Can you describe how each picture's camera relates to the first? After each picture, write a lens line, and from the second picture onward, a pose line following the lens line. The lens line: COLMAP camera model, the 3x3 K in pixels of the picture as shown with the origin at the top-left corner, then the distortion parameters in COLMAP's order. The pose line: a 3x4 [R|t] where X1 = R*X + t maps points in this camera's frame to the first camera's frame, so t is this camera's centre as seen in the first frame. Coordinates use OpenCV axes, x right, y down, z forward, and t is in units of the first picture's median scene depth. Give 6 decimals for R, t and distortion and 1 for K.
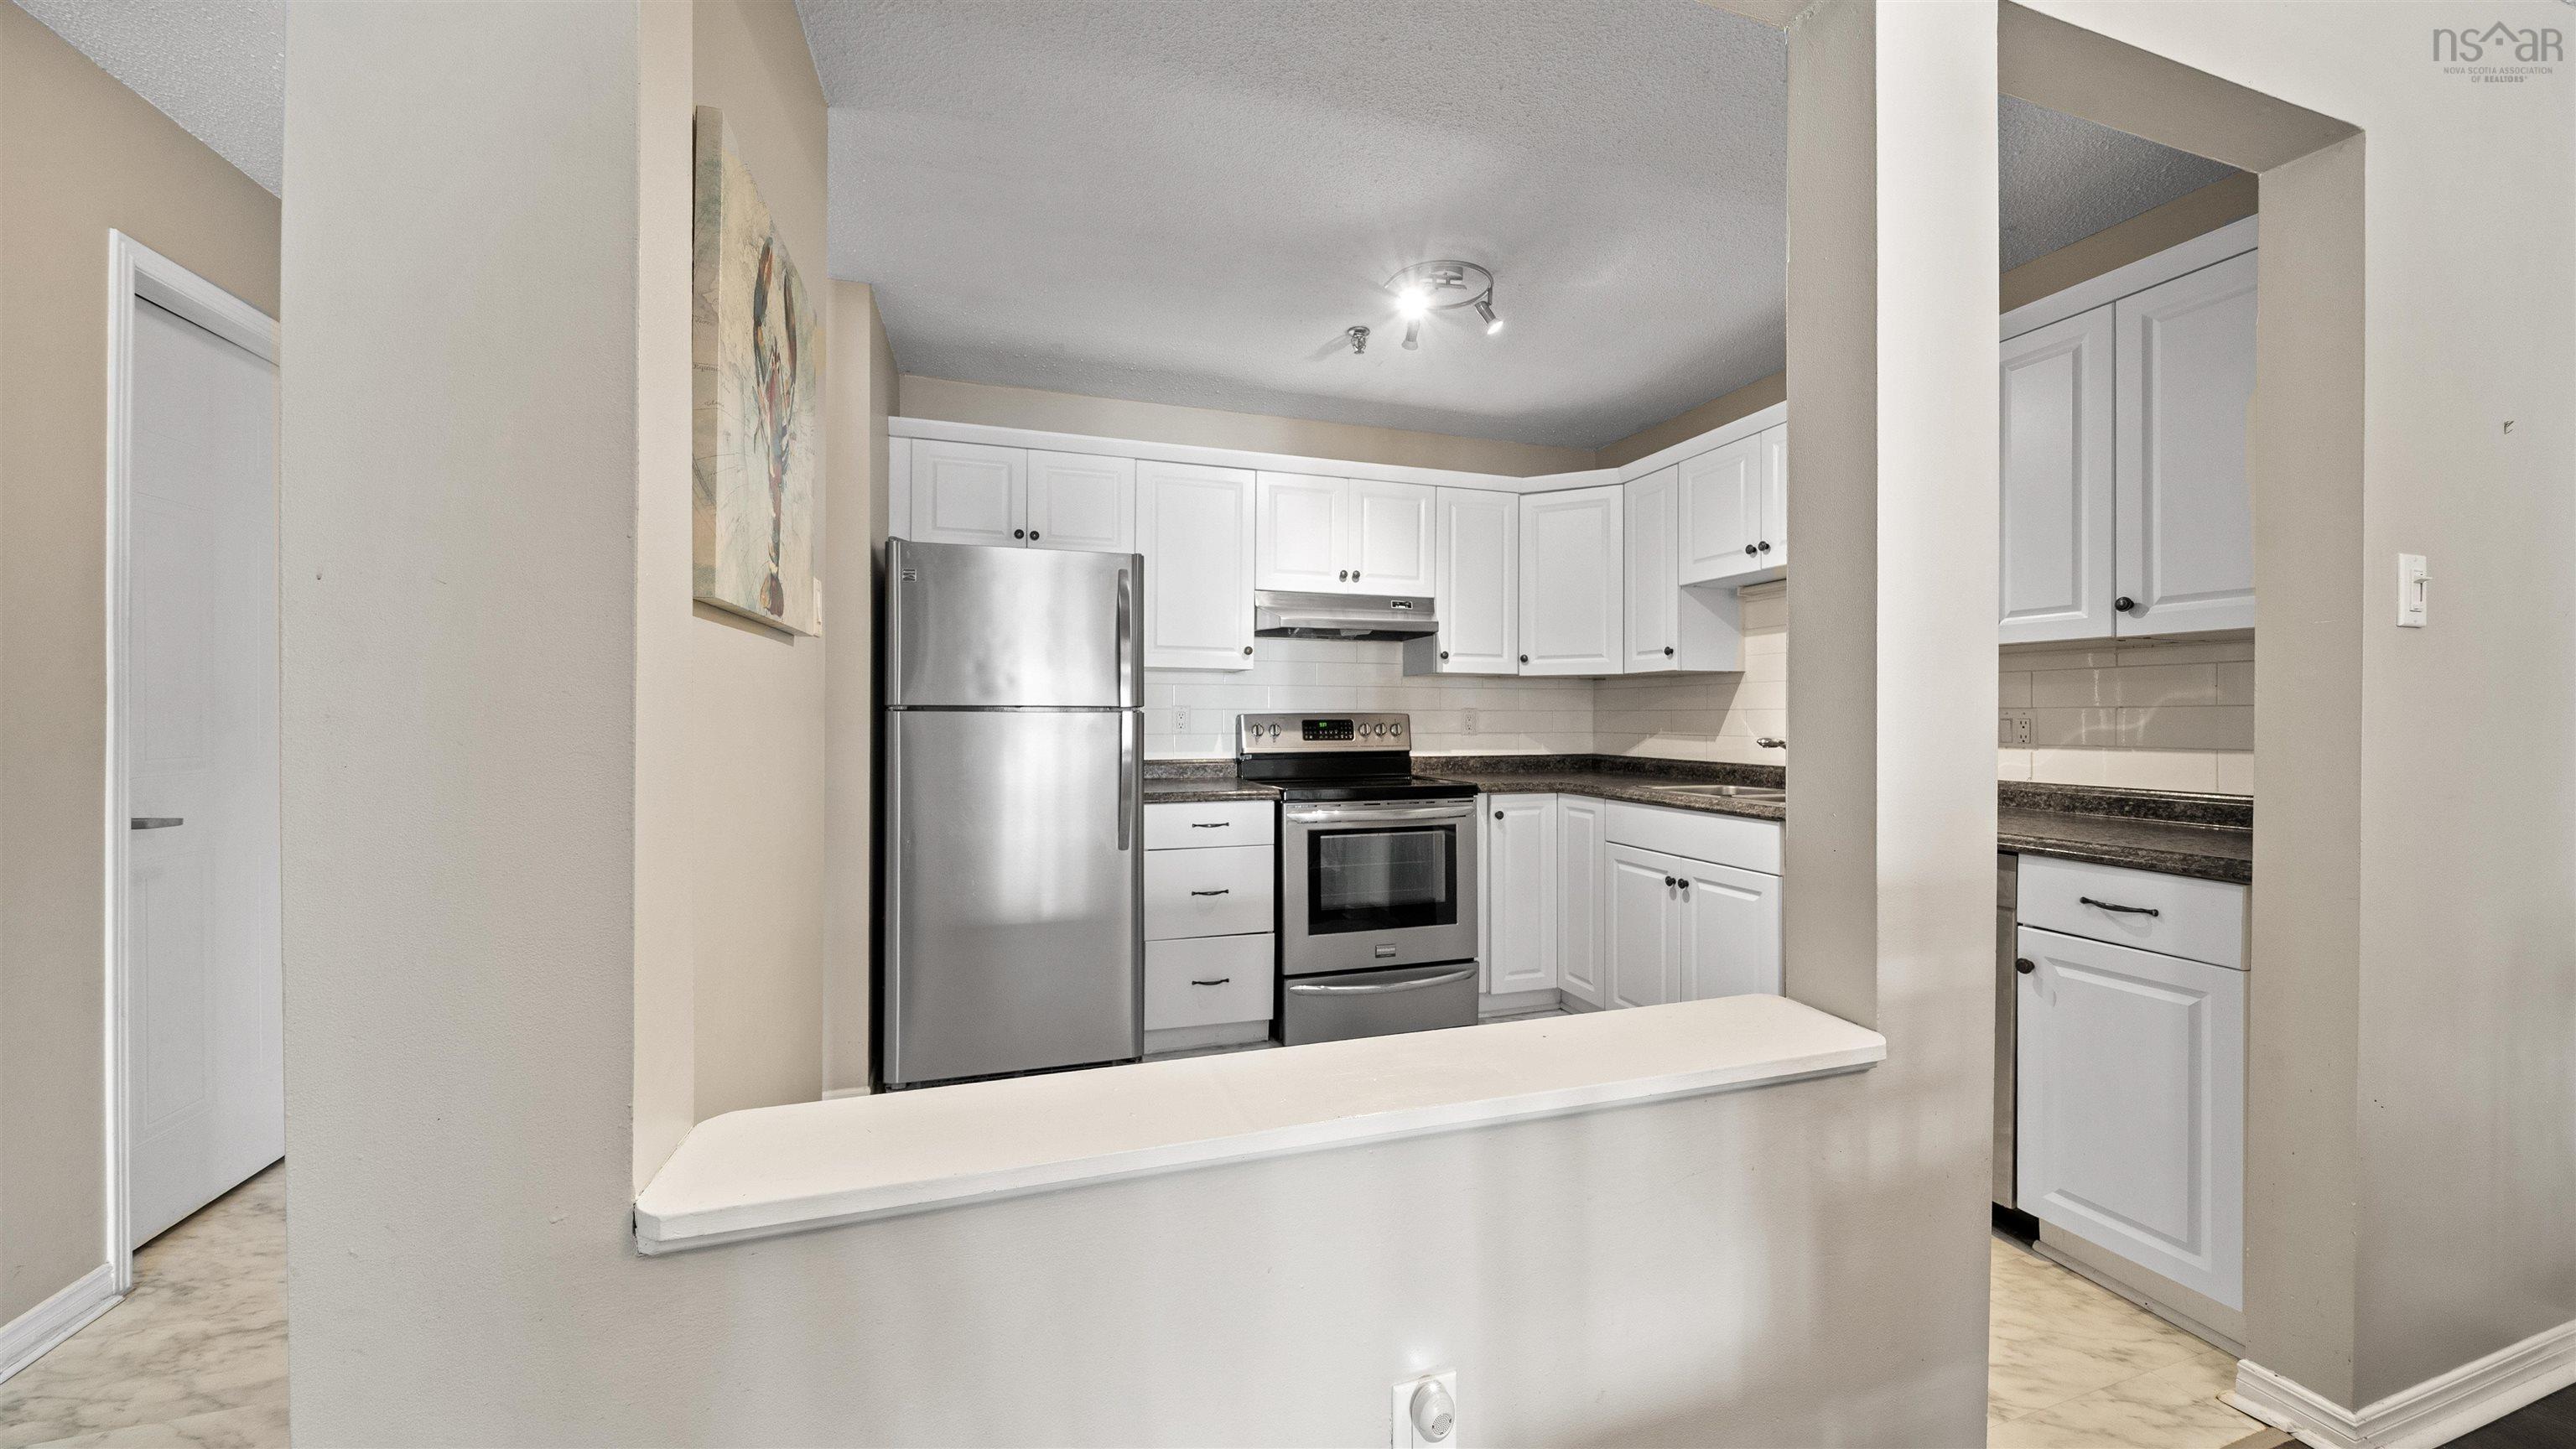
lens RADIAL K [[917.2, 0, 1286.2], [0, 917.2, 717.5], [0, 0, 1]] dist [-0.002733, -0.000216]
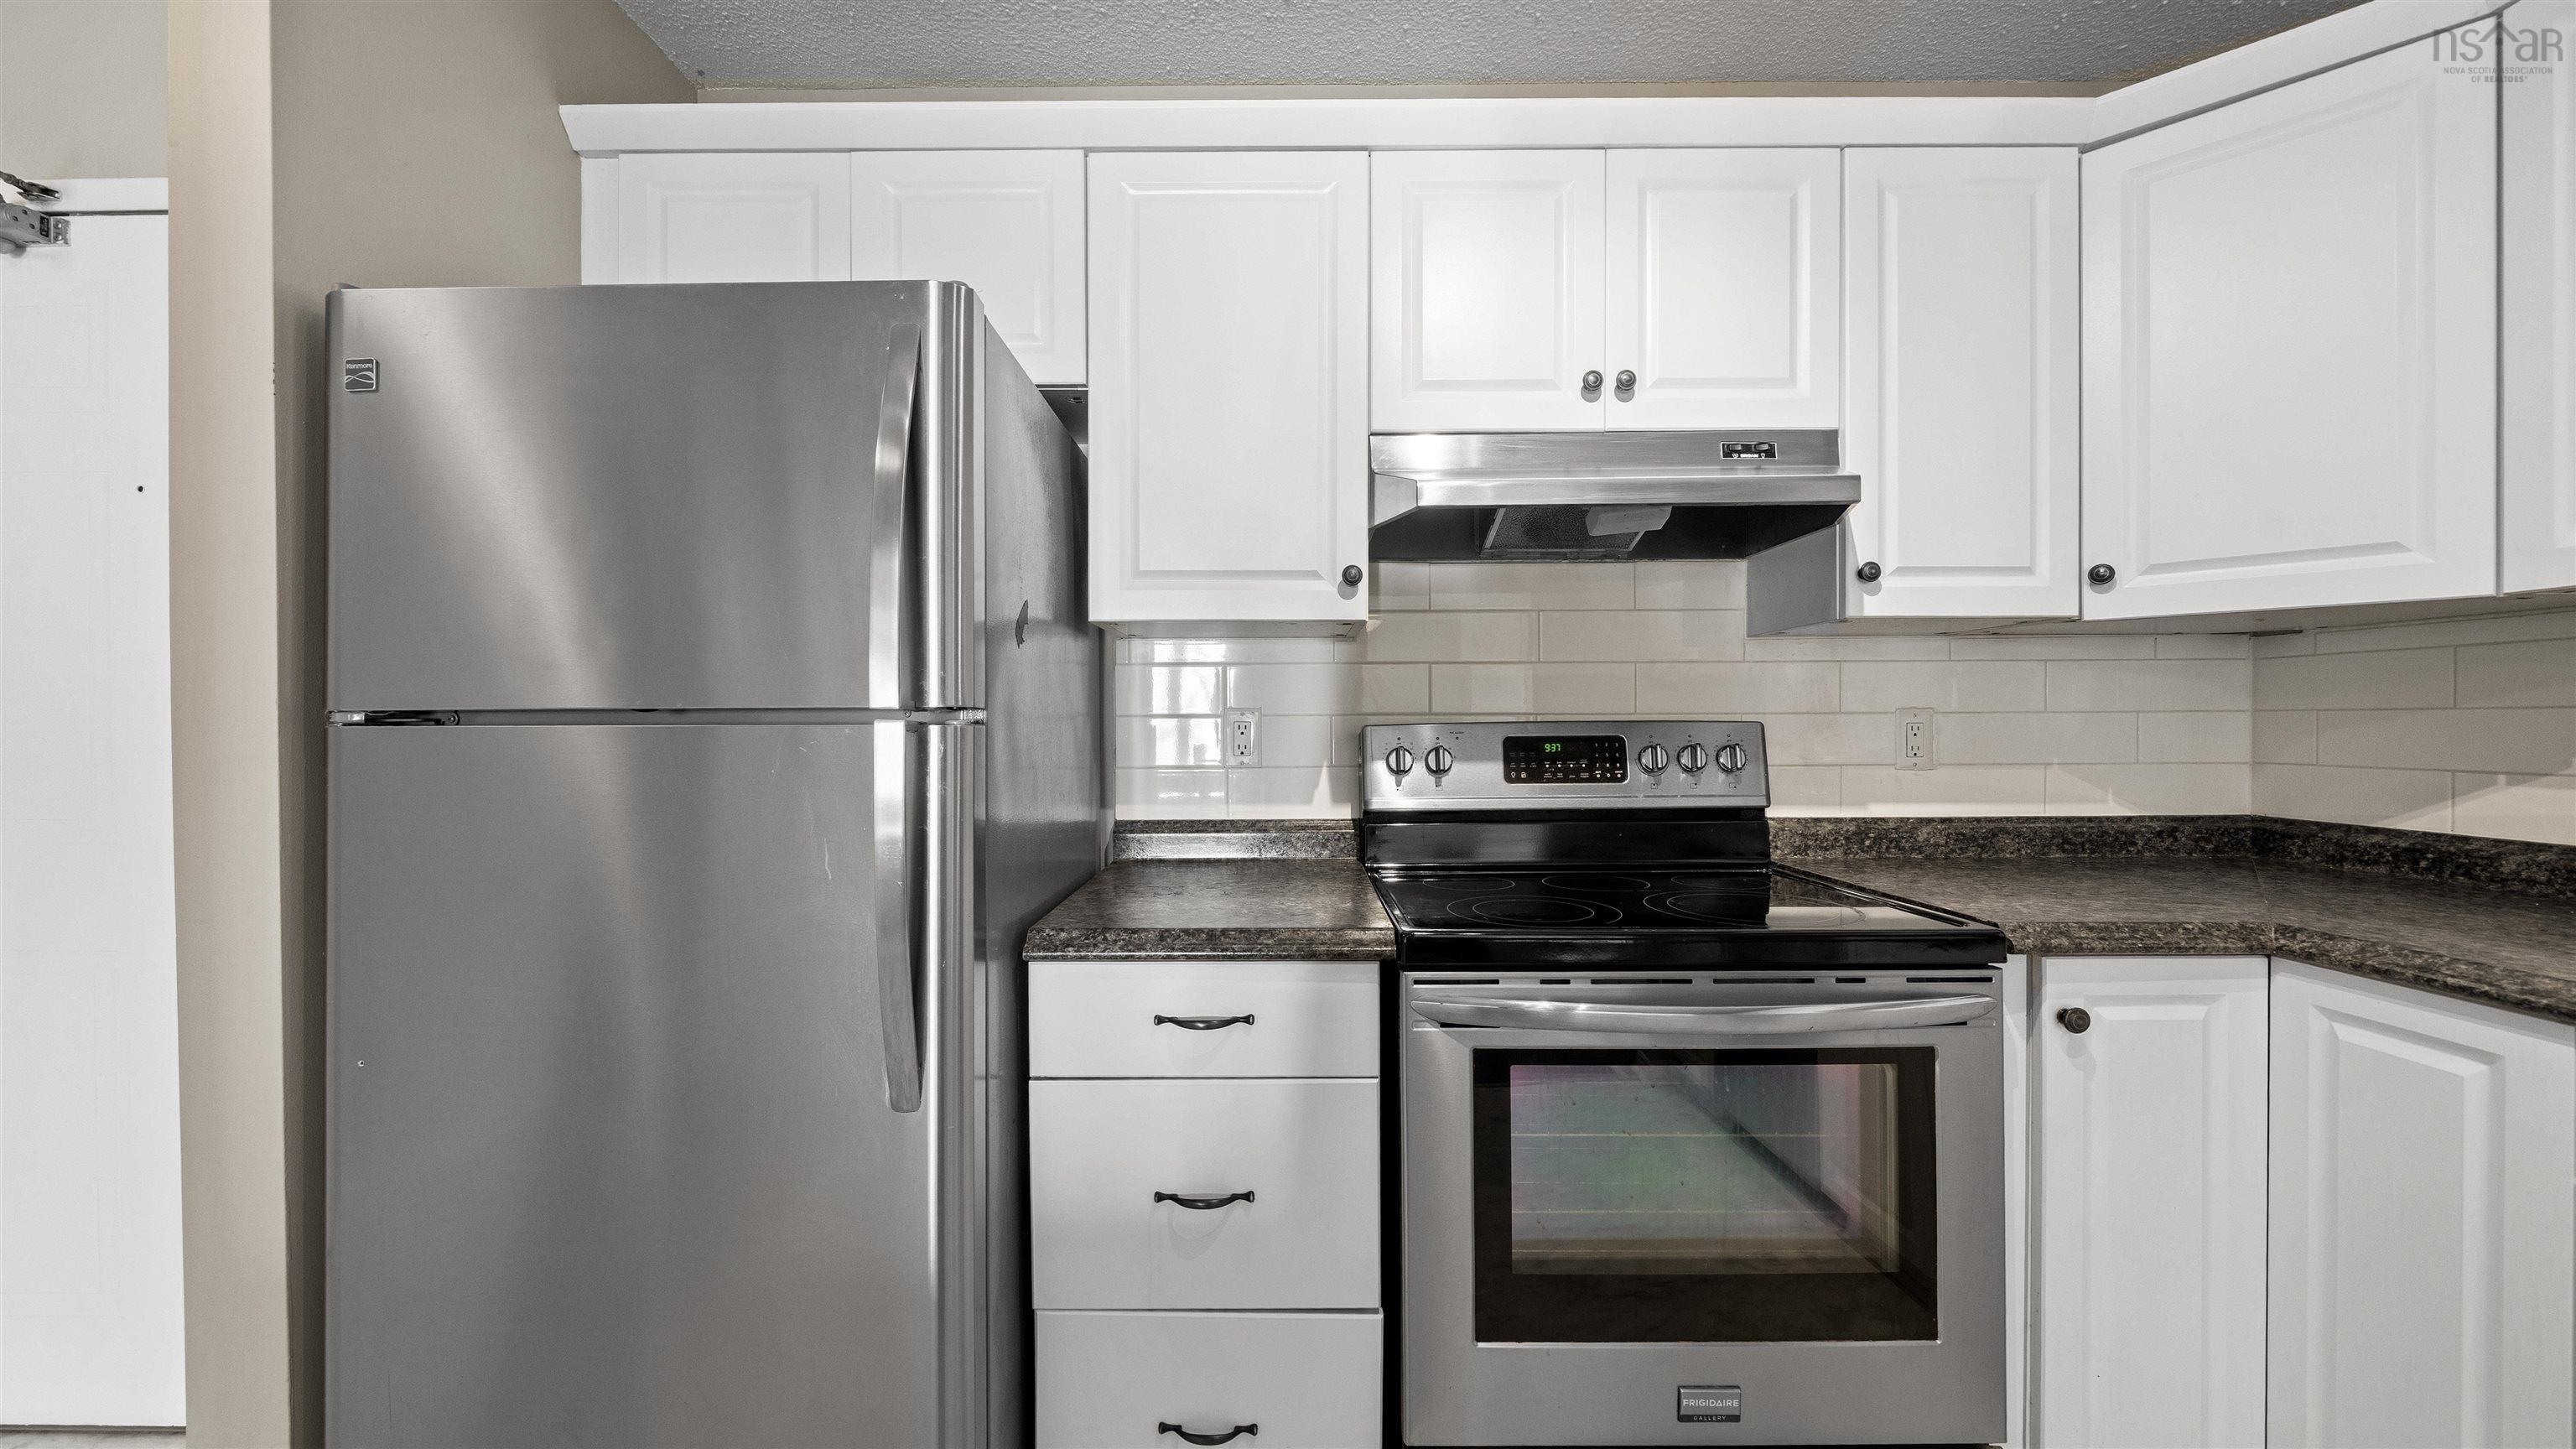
lens RADIAL K [[932.6, 0, 1276.9], [0, 932.6, 729.1], [0, 0, 1]] dist [-0.005000, 0.000211]
pose [[0.949197, -0.004861, -0.314643, 0.061988], [0.005854, 0.999980, 0.002210, -0.003385], [0.314627, -0.003939, 0.949207, 0.587437]]
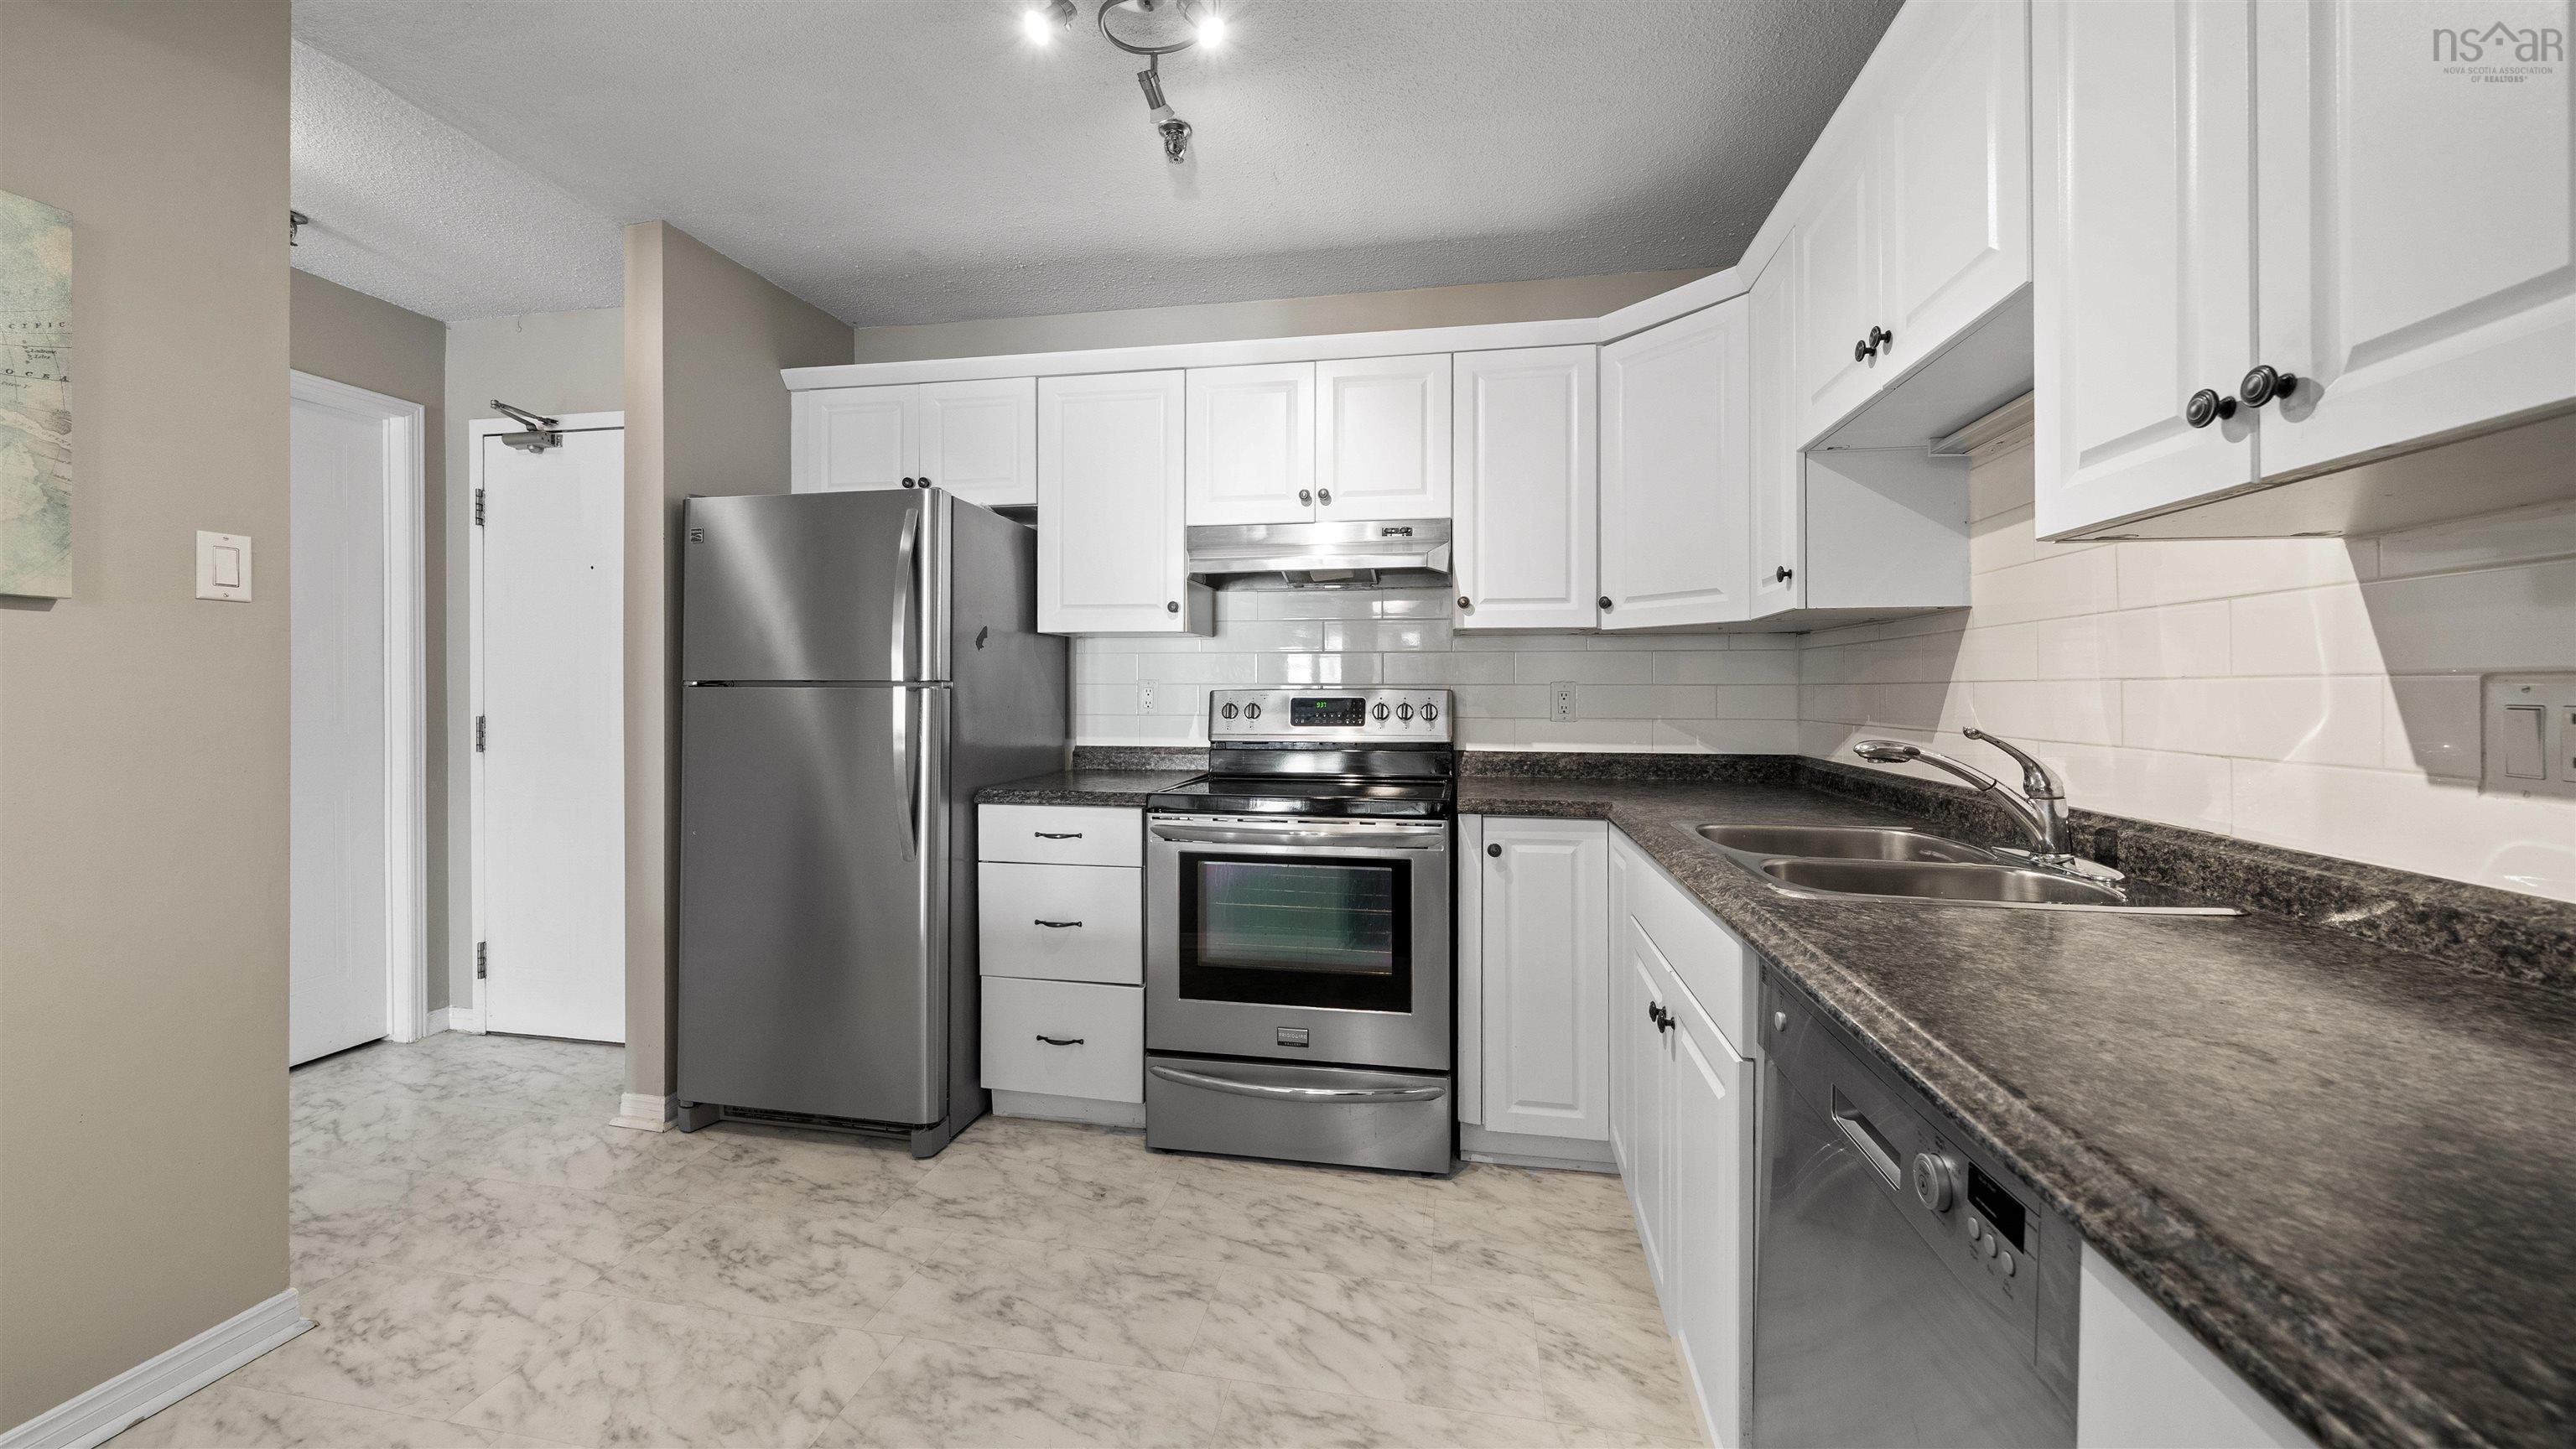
lens RADIAL K [[920.4, 0, 1297.7], [0, 920.4, 693.1], [0, 0, 1]] dist [-0.004466, -0.000236]
pose [[0.883437, 0.001214, -0.468548, 0.413415], [-0.001567, 0.999999, -0.000362, -0.001402], [0.468547, 0.001054, 0.883438, 0.378780]]
